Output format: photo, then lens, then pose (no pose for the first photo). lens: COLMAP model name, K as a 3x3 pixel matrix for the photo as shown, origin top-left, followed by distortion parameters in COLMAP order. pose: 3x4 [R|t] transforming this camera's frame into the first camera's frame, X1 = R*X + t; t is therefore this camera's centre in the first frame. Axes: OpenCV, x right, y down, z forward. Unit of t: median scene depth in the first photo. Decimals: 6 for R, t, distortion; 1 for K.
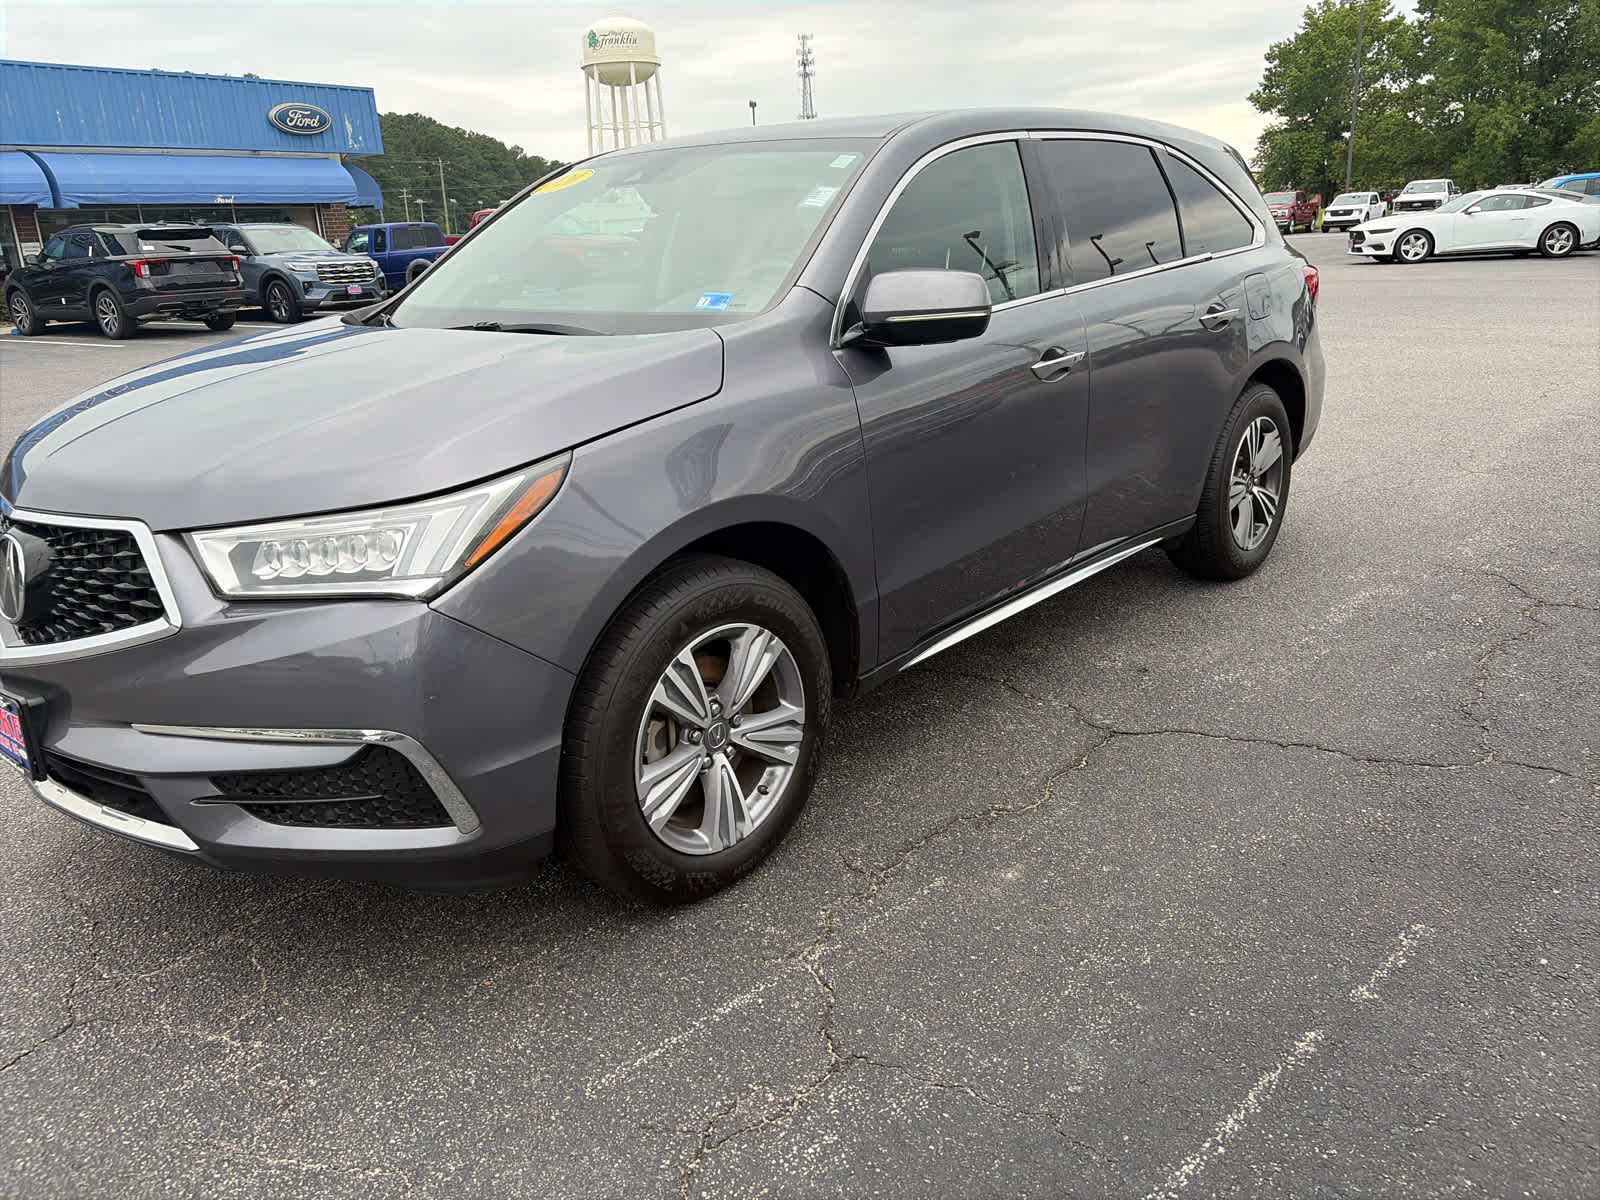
lens RADIAL K [[1210.4, 0, 787.5], [0, 1210.4, 585.2], [0, 0, 1]] dist [0.049069, -0.049757]
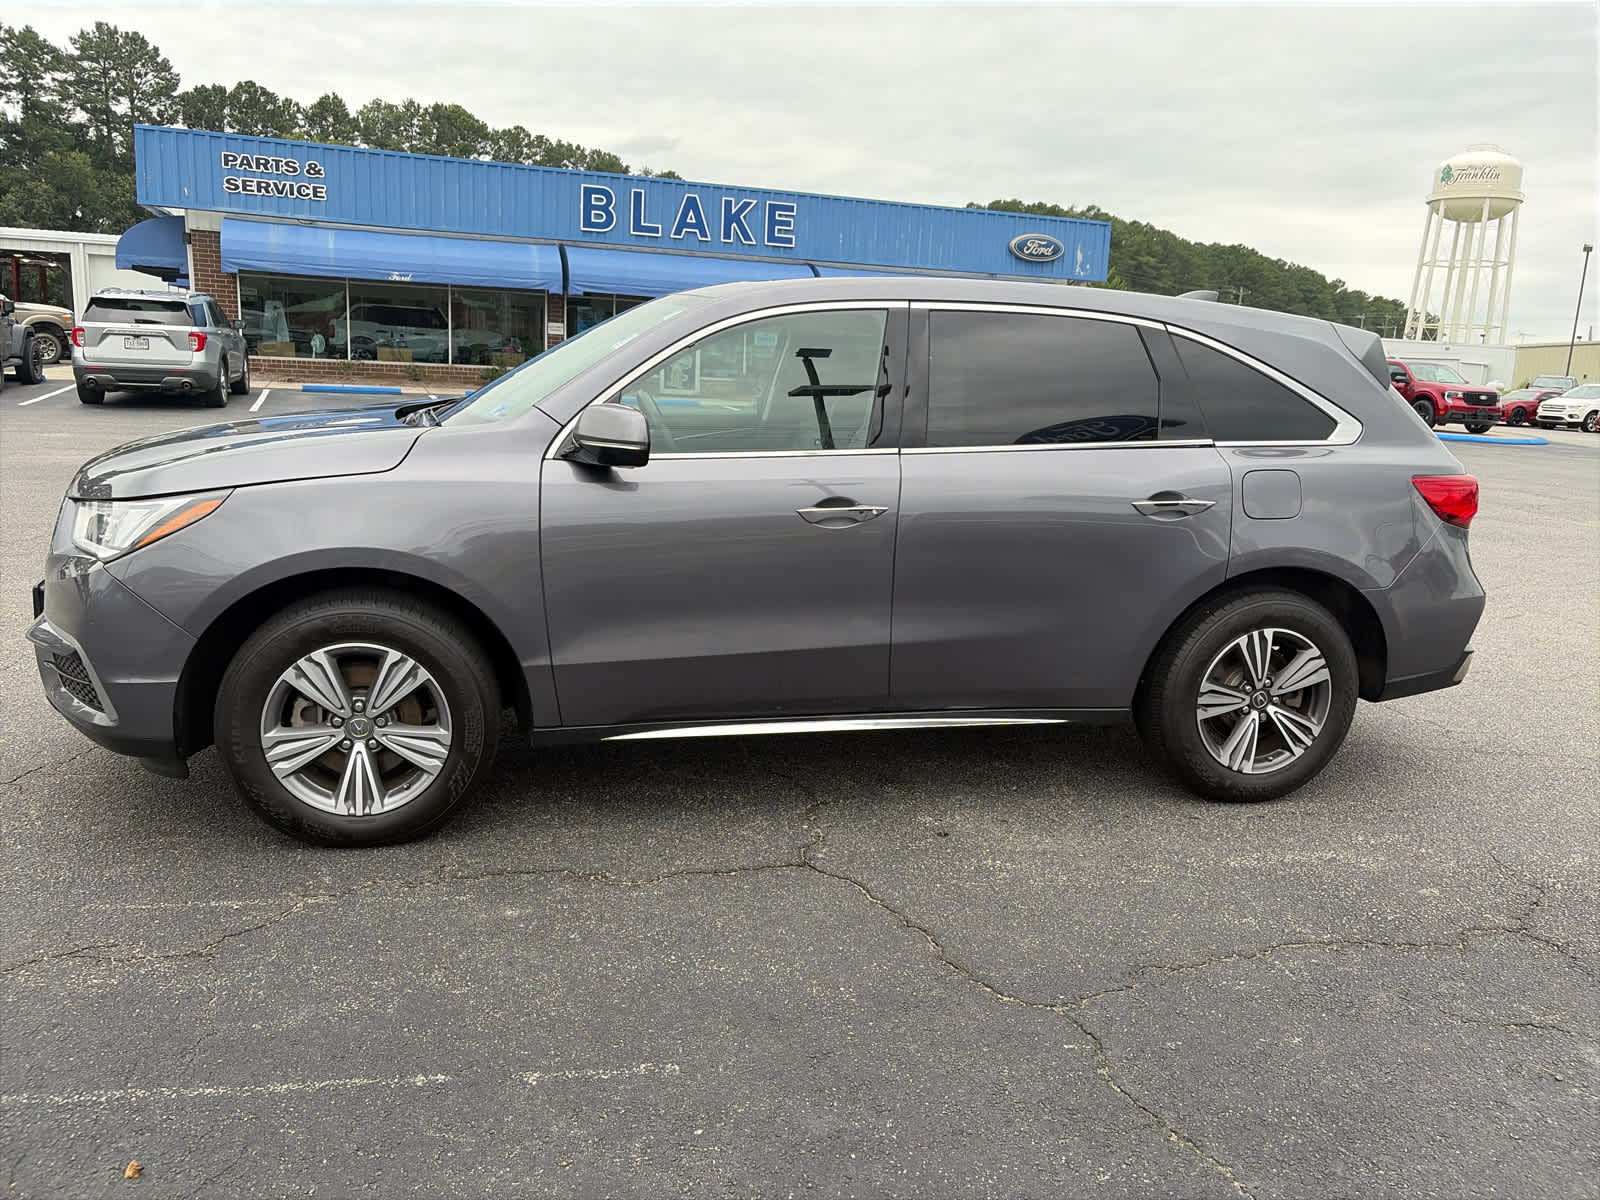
lens RADIAL K [[1211.7, 0, 802.1], [0, 1211.7, 591.5], [0, 0, 1]] dist [0.038948, -0.031284]
pose [[0.815582, 0.196028, -0.544425, 0.622332], [-0.244019, 0.969631, -0.016426, -0.069451], [0.524672, 0.146247, 0.838649, 0.075491]]
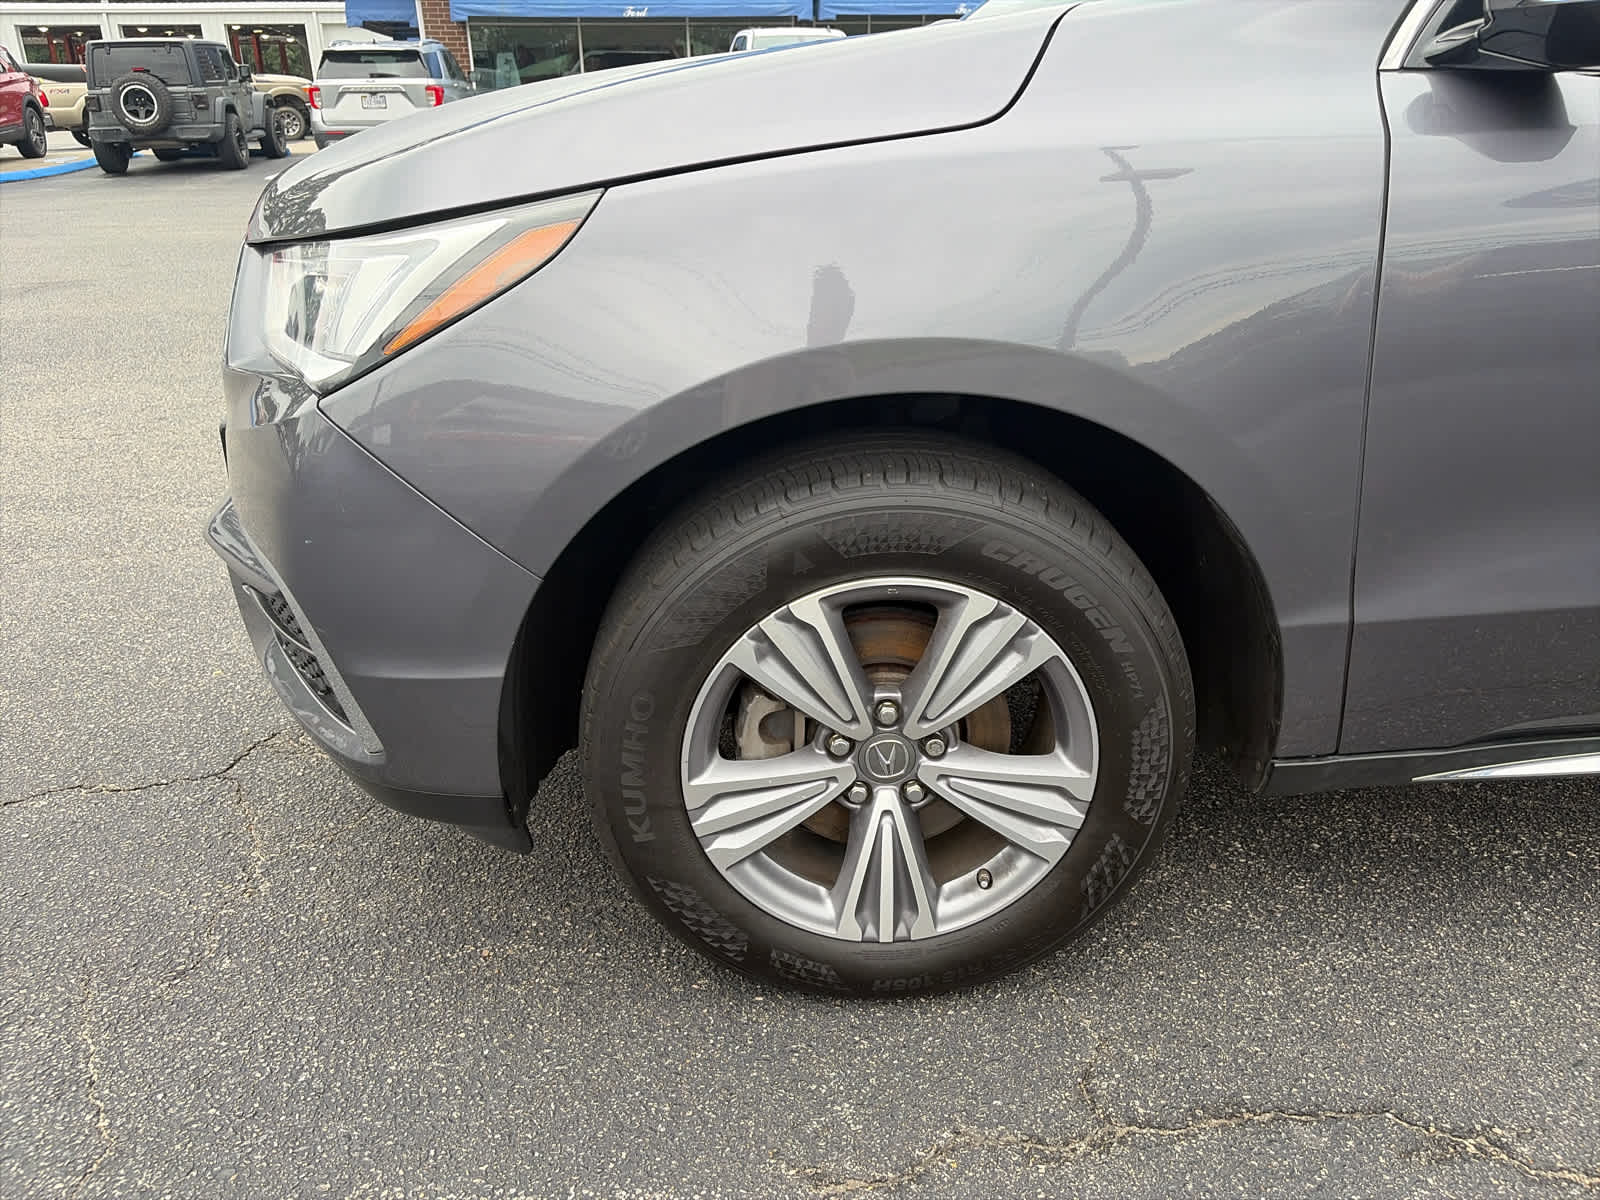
lens RADIAL K [[1210.4, 0, 775.6], [0, 1210.4, 608.5], [0, 0, 1]] dist [0.049069, -0.049757]
pose [[0.693852, 0.311945, -0.649045, 0.155281], [-0.217312, 0.949988, 0.224271, -0.036939], [0.686546, -0.014566, 0.726941, 0.333835]]
